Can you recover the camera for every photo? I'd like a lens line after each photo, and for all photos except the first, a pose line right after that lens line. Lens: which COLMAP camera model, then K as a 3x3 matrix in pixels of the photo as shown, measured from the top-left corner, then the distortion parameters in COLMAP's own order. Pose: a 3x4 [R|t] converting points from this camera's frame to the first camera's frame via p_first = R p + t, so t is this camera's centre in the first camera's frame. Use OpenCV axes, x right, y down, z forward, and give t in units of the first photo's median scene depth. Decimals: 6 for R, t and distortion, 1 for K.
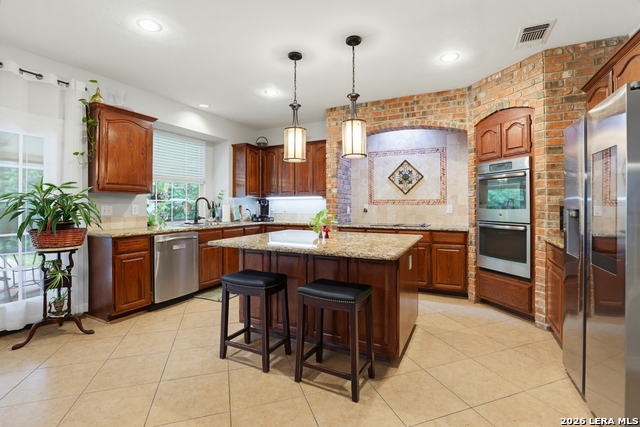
lens RADIAL K [[295.5, 0, 325.6], [0, 295.5, 203.8], [0, 0, 1]] dist [-0.037733, 0.008849]
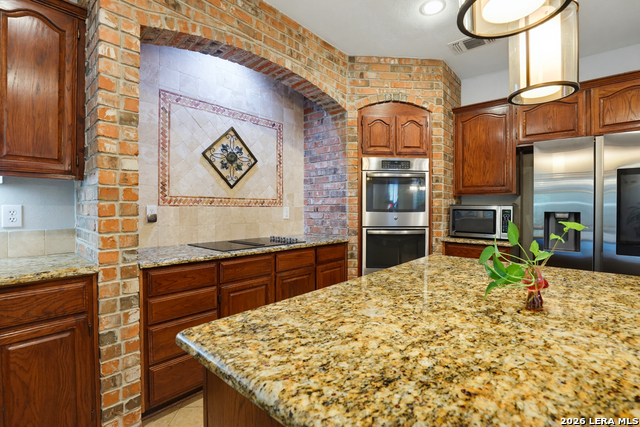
lens RADIAL K [[295.5, 0, 325.3], [0, 295.5, 210.0], [0, 0, 1]] dist [-0.037733, 0.008849]
pose [[0.264685, -0.003624, 0.964328, -0.293692], [-0.008437, 0.999946, 0.006074, 0.006553], [-0.964298, -0.009743, 0.264640, 0.877051]]
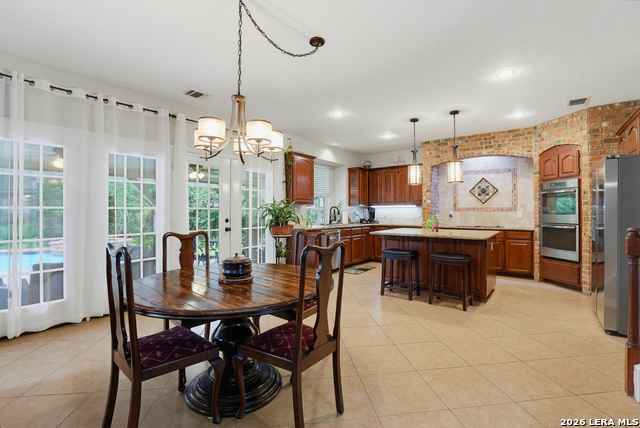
lens RADIAL K [[295.5, 0, 322.1], [0, 295.5, 210.5], [0, 0, 1]] dist [-0.037733, 0.008849]
pose [[0.978525, -0.000285, -0.206126, -0.220453], [0.000378, 1.000000, 0.000410, -0.002547], [0.206126, -0.000479, 0.978525, -0.574325]]
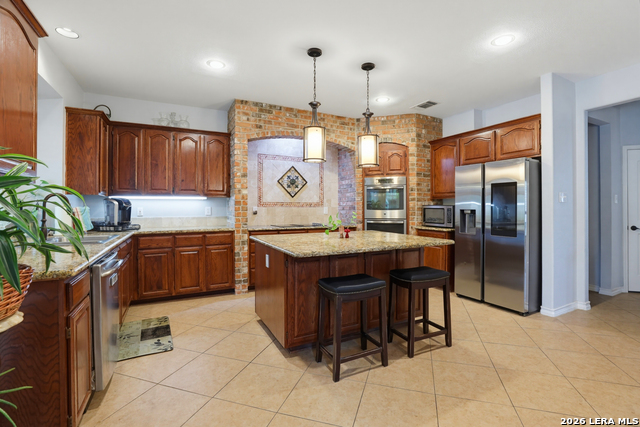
lens RADIAL K [[295.5, 0, 323.4], [0, 295.5, 207.0], [0, 0, 1]] dist [-0.037733, 0.008849]
pose [[0.596259, 0.001374, 0.802791, -0.702856], [-0.003799, 0.999992, 0.001110, 0.002239], [-0.802783, -0.003712, 0.596260, 0.328592]]
